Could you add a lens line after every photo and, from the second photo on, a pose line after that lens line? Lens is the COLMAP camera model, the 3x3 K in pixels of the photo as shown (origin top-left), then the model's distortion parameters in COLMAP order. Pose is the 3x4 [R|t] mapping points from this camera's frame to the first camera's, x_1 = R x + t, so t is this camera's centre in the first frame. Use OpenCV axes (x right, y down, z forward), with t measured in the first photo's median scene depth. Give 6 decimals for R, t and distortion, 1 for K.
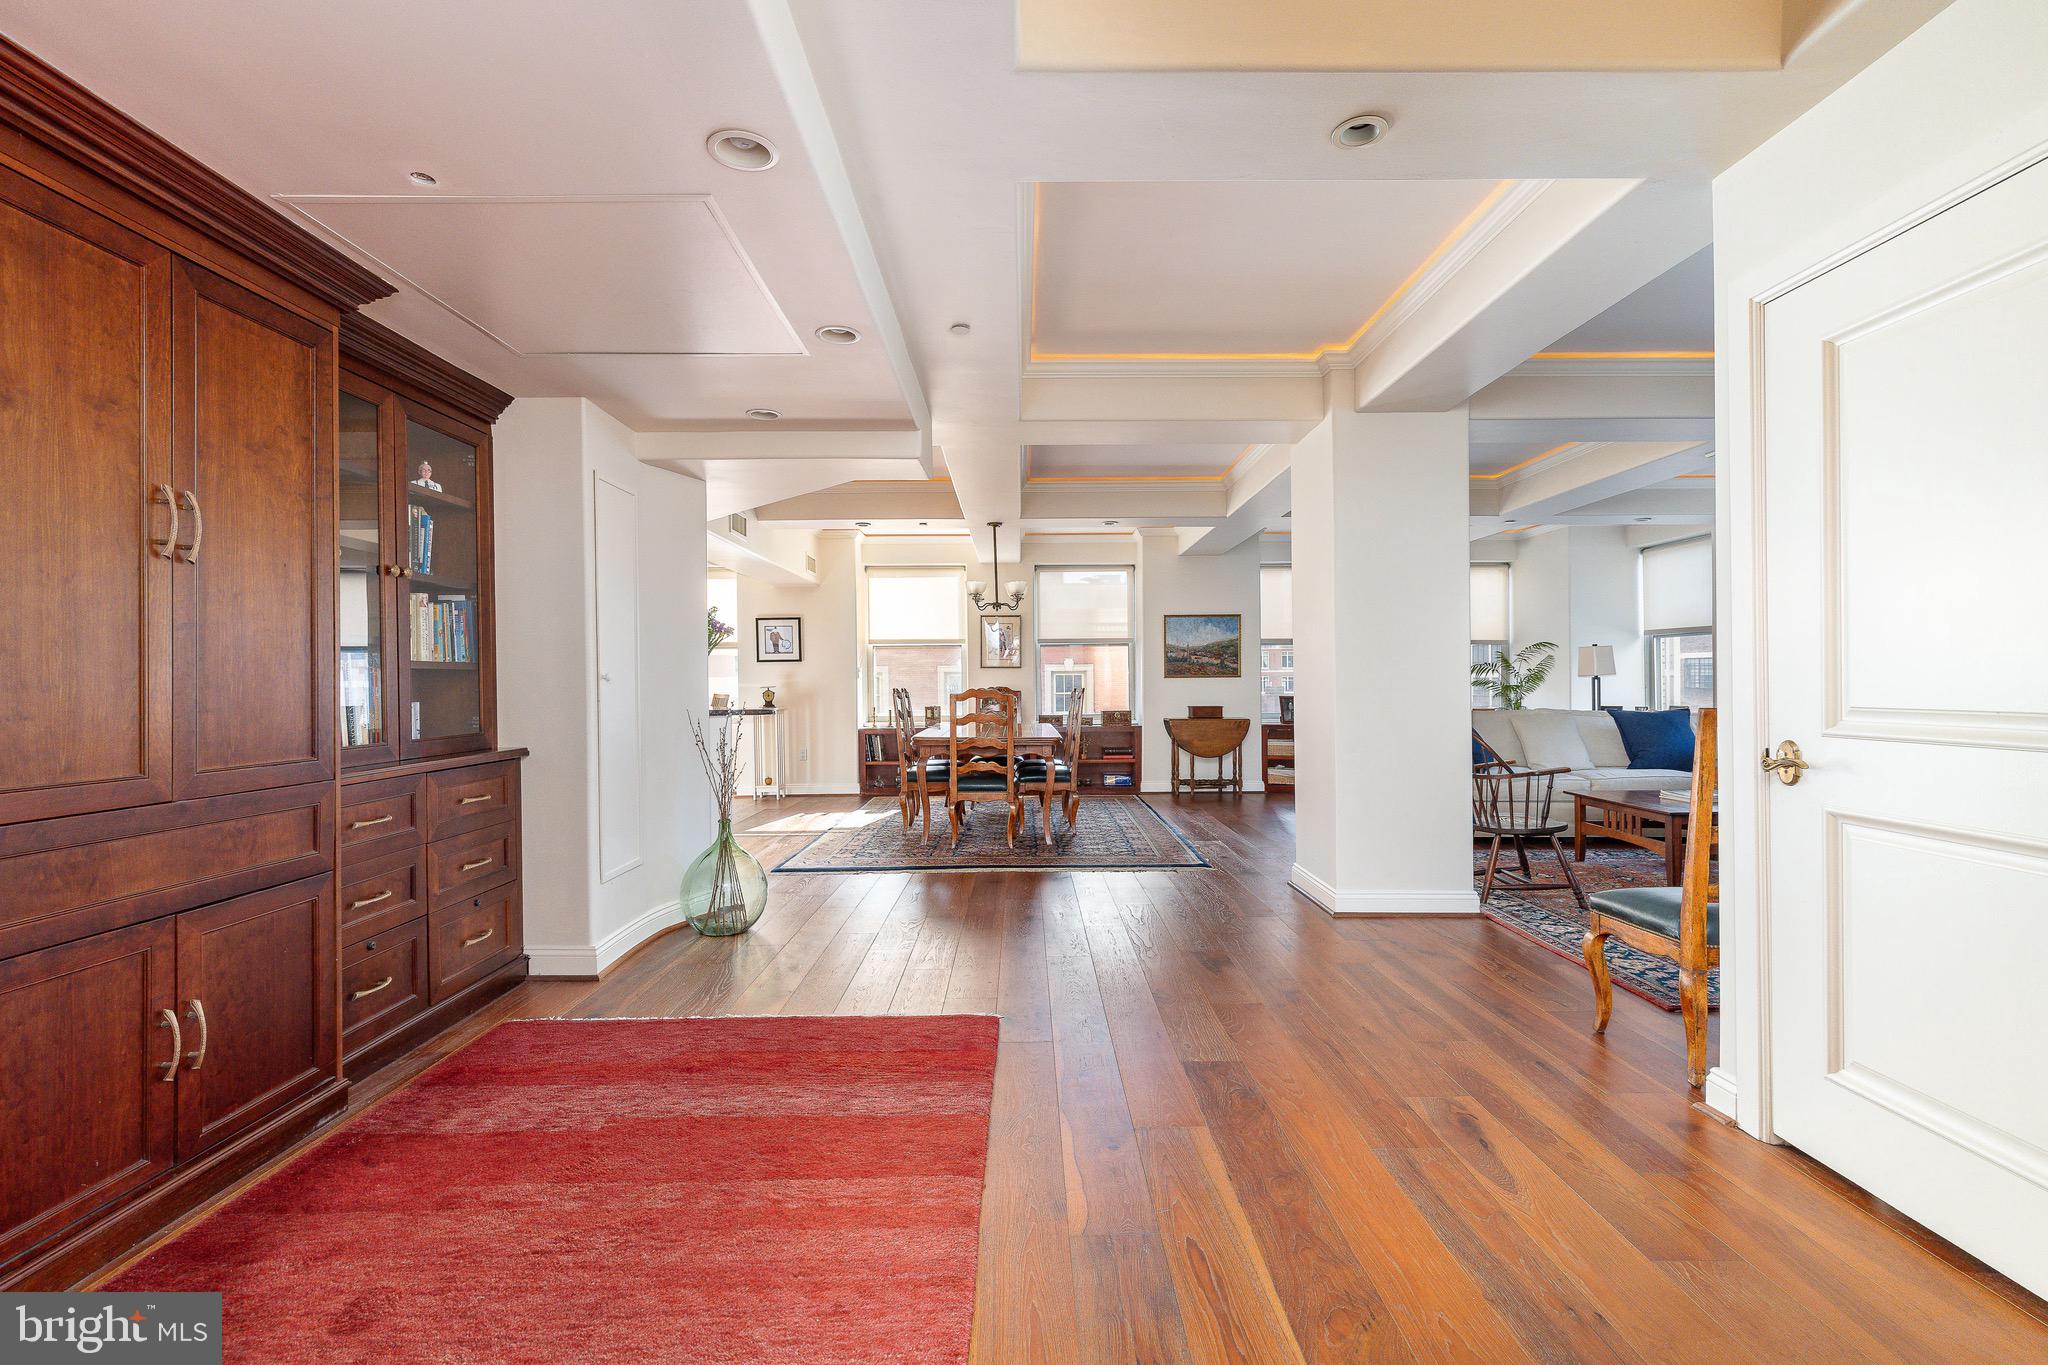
lens RADIAL K [[910.4, 0, 1024.0], [0, 910.4, 682.5], [0, 0, 1]] dist [0.011685, -0.000440]
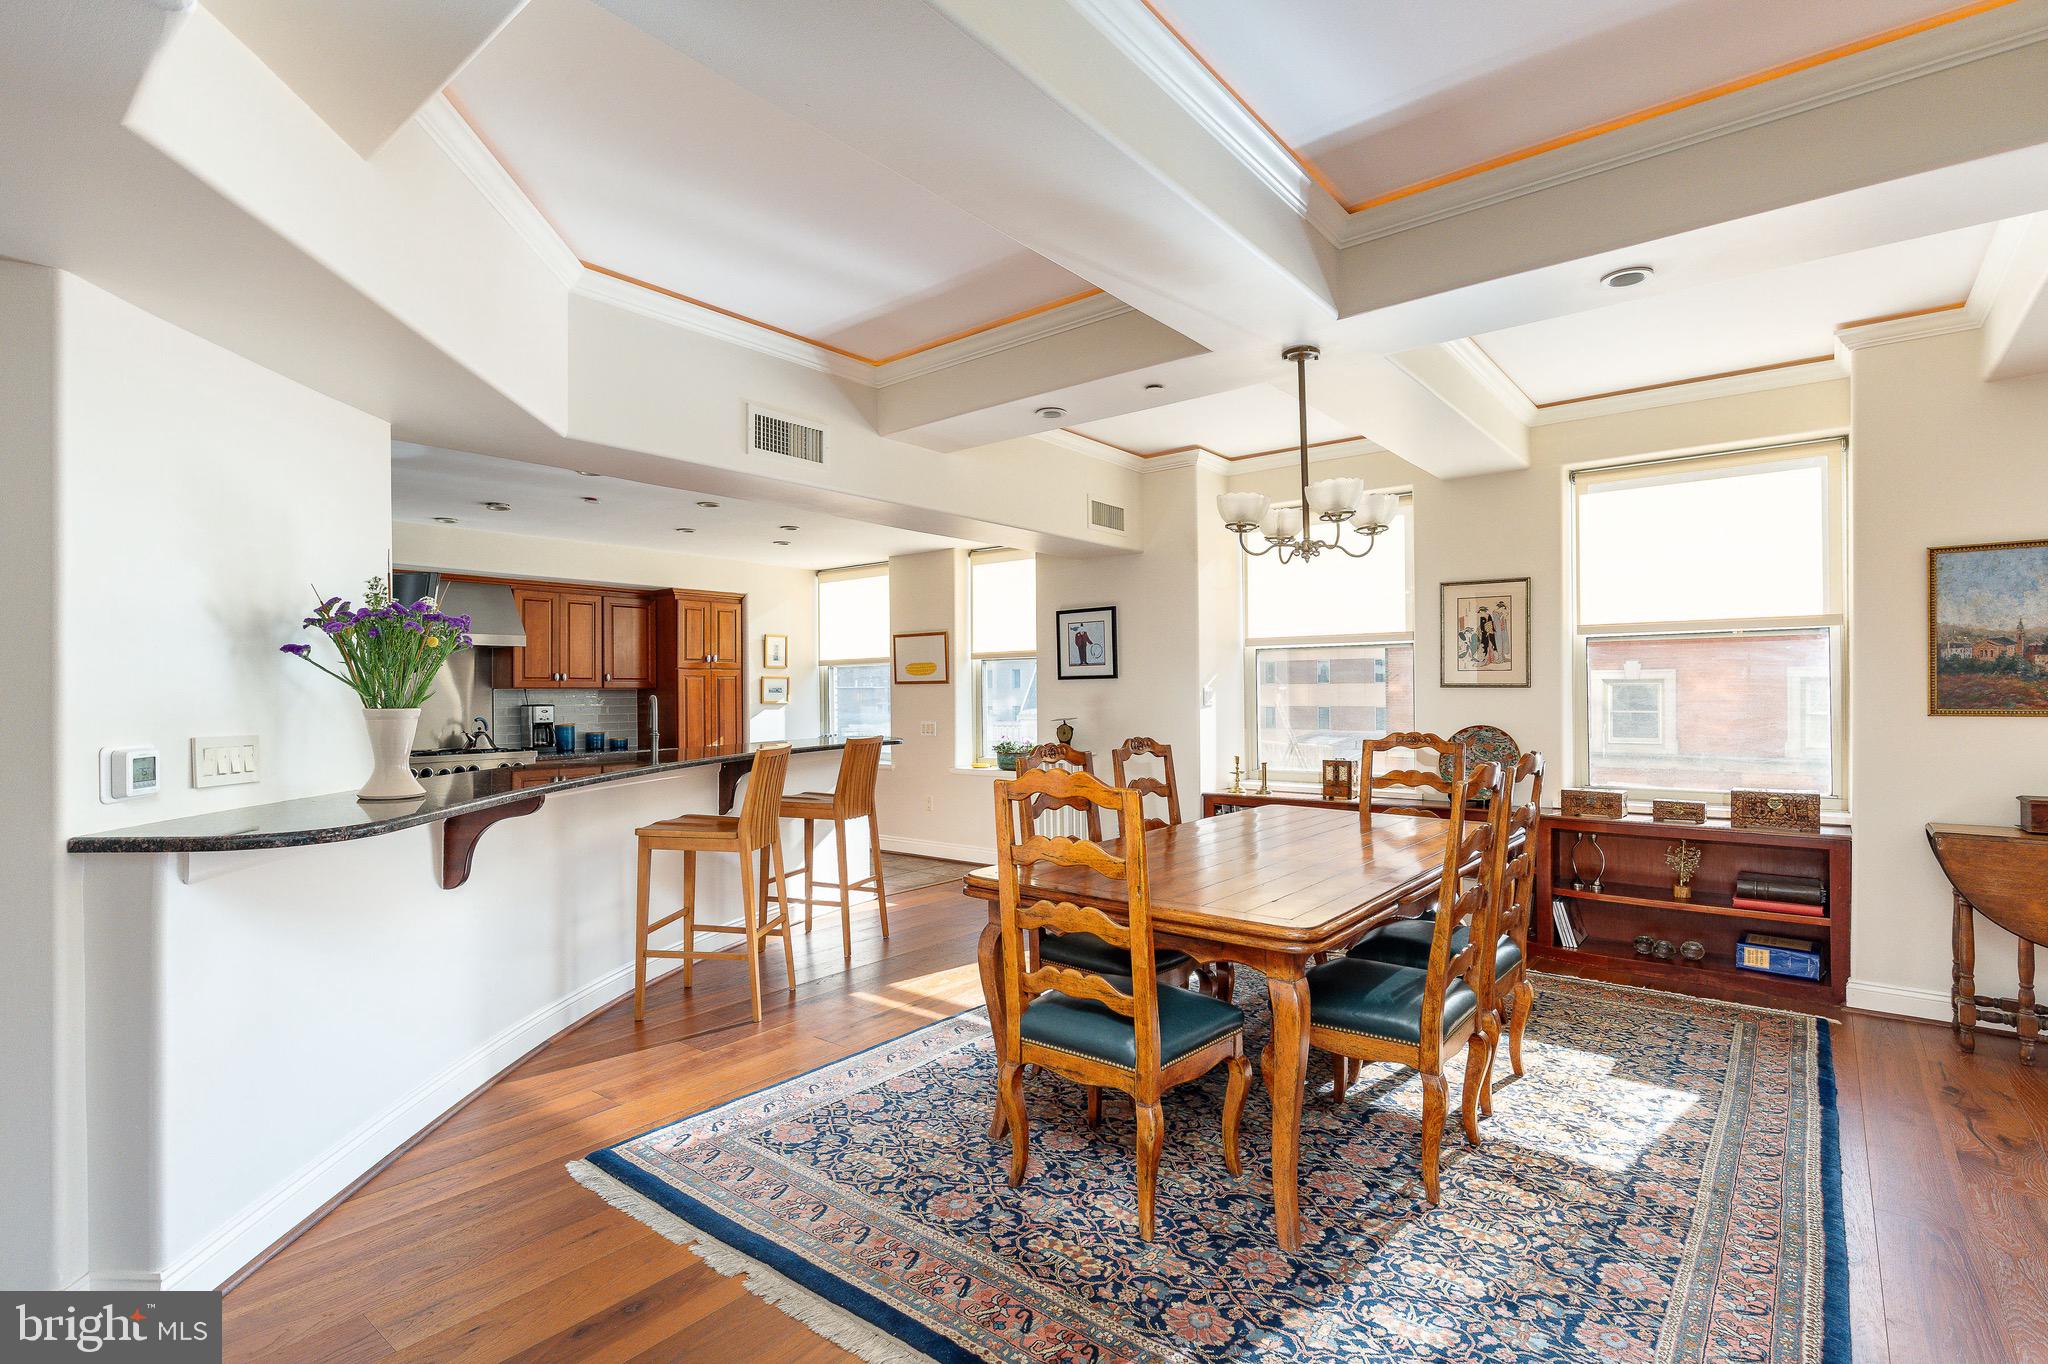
lens RADIAL K [[973.9, 0, 1024.4], [0, 973.9, 695.5], [0, 0, 1]] dist [-0.002112, -0.000599]
pose [[0.774886, 0.004709, -0.632084, 0.119487], [0.001284, 0.999958, 0.009023, -0.017531], [0.632100, -0.007804, 0.774847, 0.457376]]
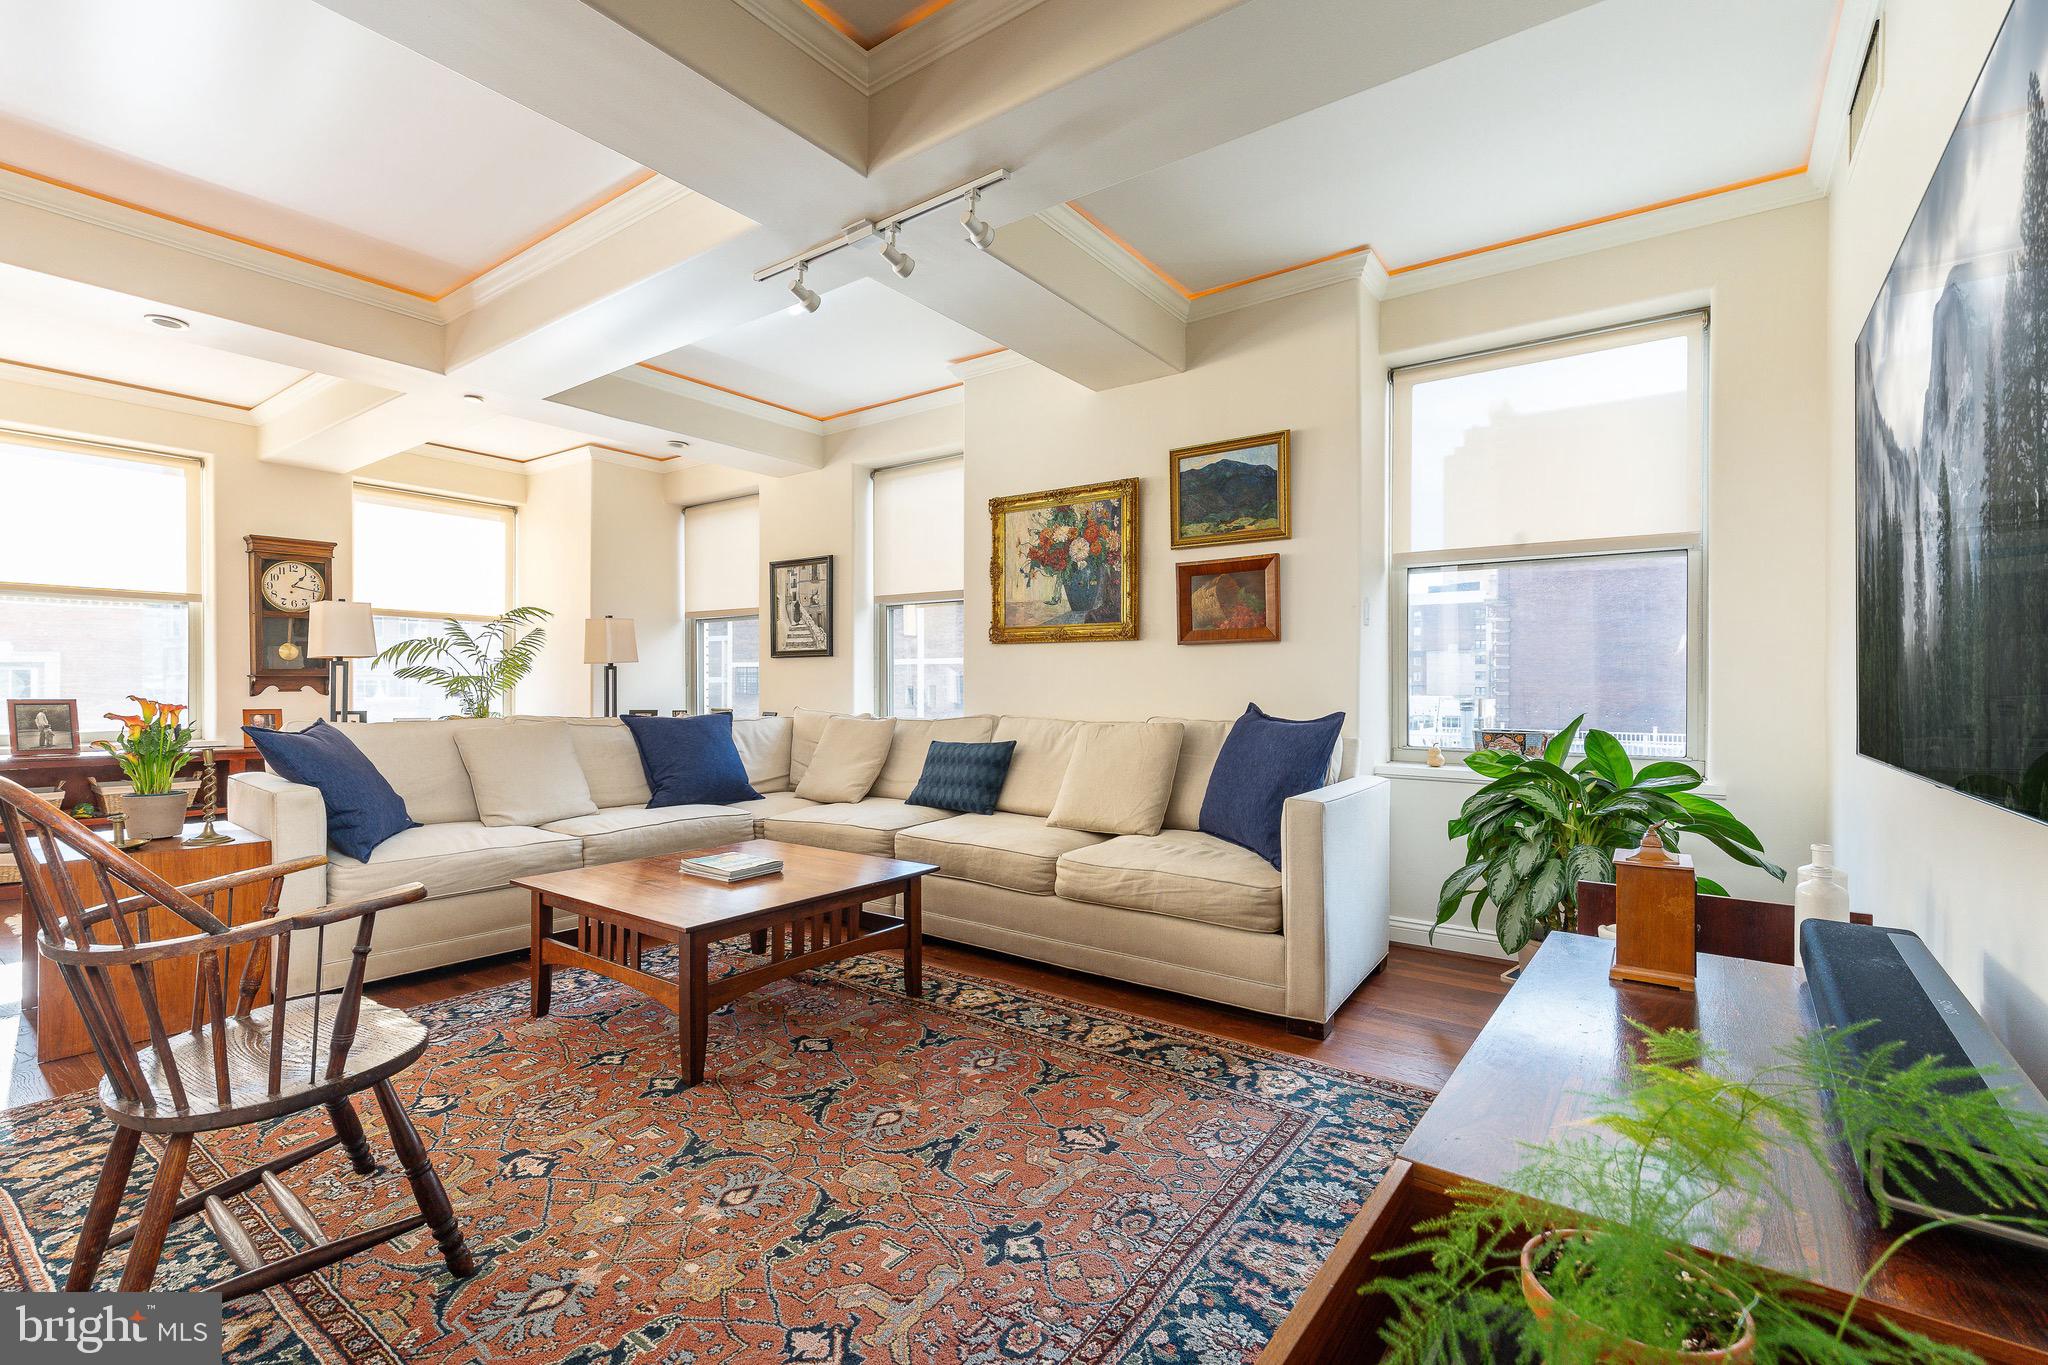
lens RADIAL K [[907.4, 0, 1021.2], [0, 907.4, 695.0], [0, 0, 1]] dist [0.022285, 0.000040]
pose [[0.598807, 0.001037, 0.800892, 0.216047], [-0.006515, 0.999972, 0.003577, 0.008079], [-0.800867, -0.007360, 0.598798, 0.289504]]
